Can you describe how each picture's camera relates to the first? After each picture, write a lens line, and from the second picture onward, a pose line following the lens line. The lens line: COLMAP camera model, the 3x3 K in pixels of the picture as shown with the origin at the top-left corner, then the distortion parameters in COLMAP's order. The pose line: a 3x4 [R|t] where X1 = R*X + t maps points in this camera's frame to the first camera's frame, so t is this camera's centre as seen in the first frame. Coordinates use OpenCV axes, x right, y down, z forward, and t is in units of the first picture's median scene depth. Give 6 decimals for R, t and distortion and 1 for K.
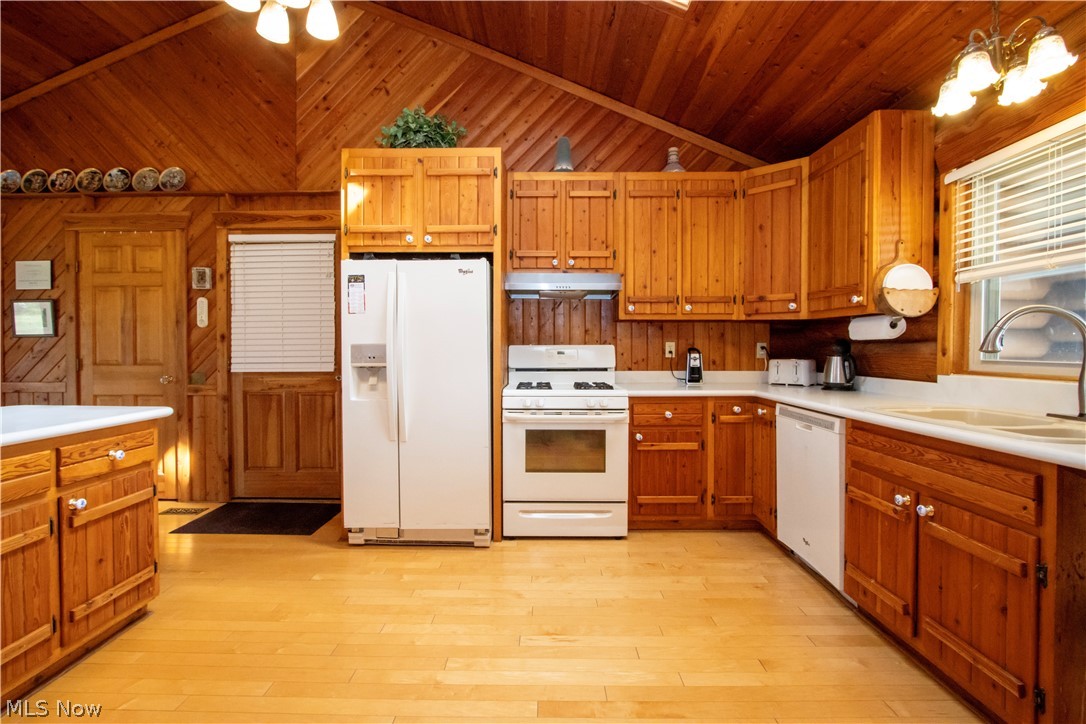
lens RADIAL K [[498.4, 0, 543.1], [0, 498.4, 356.0], [0, 0, 1]] dist [-0.007156, -0.000400]
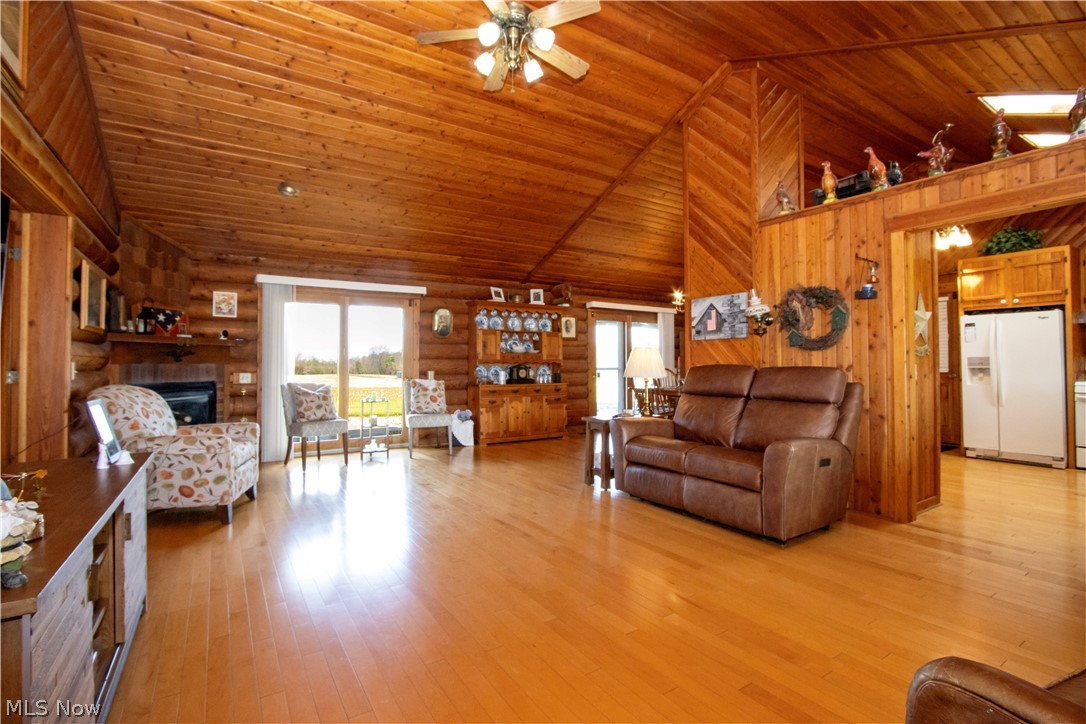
lens RADIAL K [[498.4, 0, 544.2], [0, 498.4, 356.4], [0, 0, 1]] dist [-0.007156, -0.000400]
pose [[0.562552, -0.017199, -0.826583, 0.310250], [-0.006448, 0.999662, -0.025188, 0.034333], [0.826736, 0.019499, 0.562251, -1.531796]]
